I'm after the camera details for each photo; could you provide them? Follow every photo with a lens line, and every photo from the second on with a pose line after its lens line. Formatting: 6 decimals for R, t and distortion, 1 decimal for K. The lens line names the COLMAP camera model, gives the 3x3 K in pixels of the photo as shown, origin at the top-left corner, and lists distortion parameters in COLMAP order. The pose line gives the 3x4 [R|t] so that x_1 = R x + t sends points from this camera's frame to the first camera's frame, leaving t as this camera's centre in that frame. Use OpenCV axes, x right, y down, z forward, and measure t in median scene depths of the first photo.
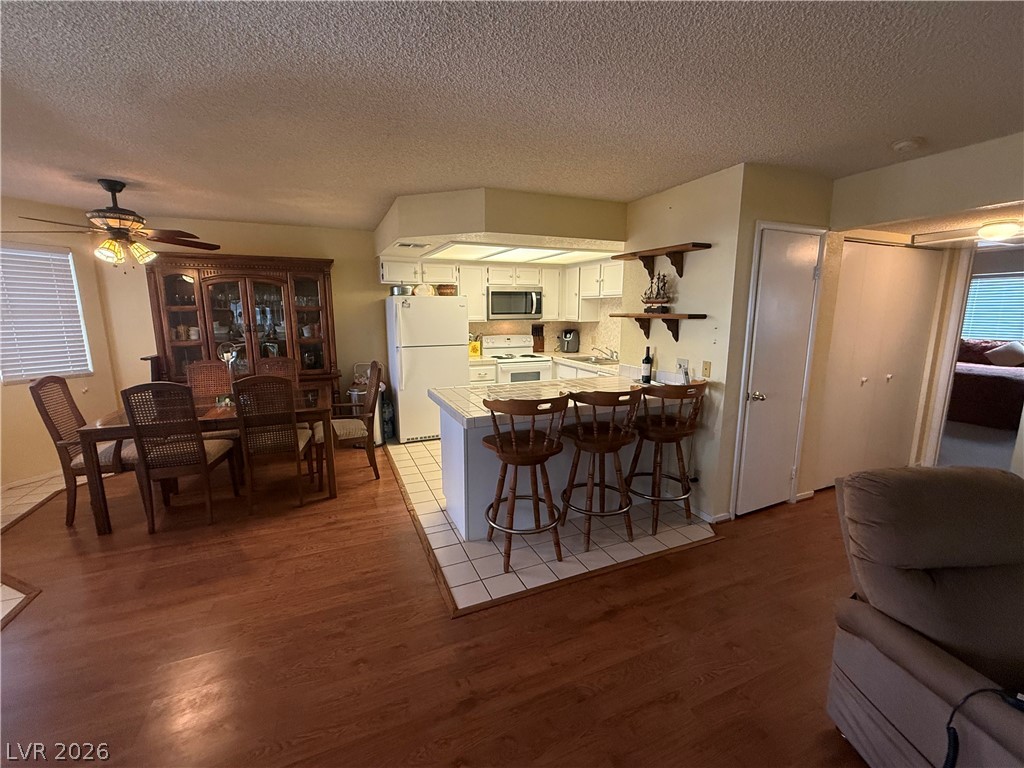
lens RADIAL K [[418.9, 0, 511.1], [0, 418.9, 382.2], [0, 0, 1]] dist [-0.001417, -0.000226]
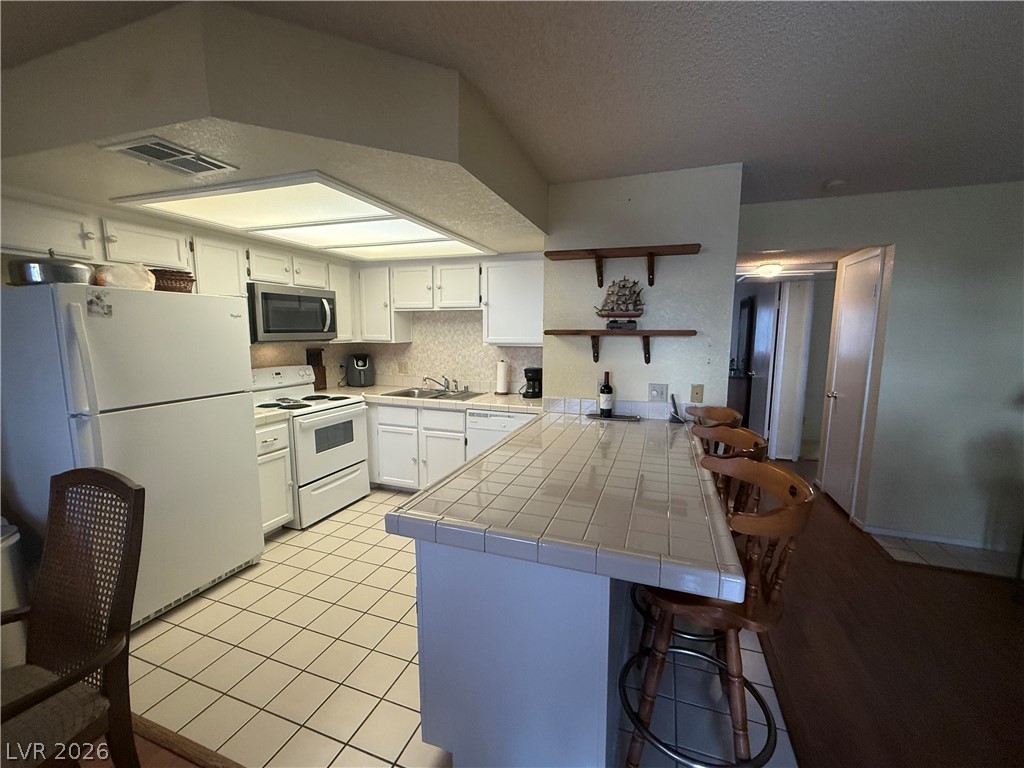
lens RADIAL K [[418.9, 0, 513.0], [0, 418.9, 383.7], [0, 0, 1]] dist [-0.001417, -0.000226]
pose [[0.692765, -0.086079, 0.716008, -0.228296], [0.119240, 0.992857, 0.003993, -0.056207], [-0.711237, 0.082610, 0.698081, 0.374988]]
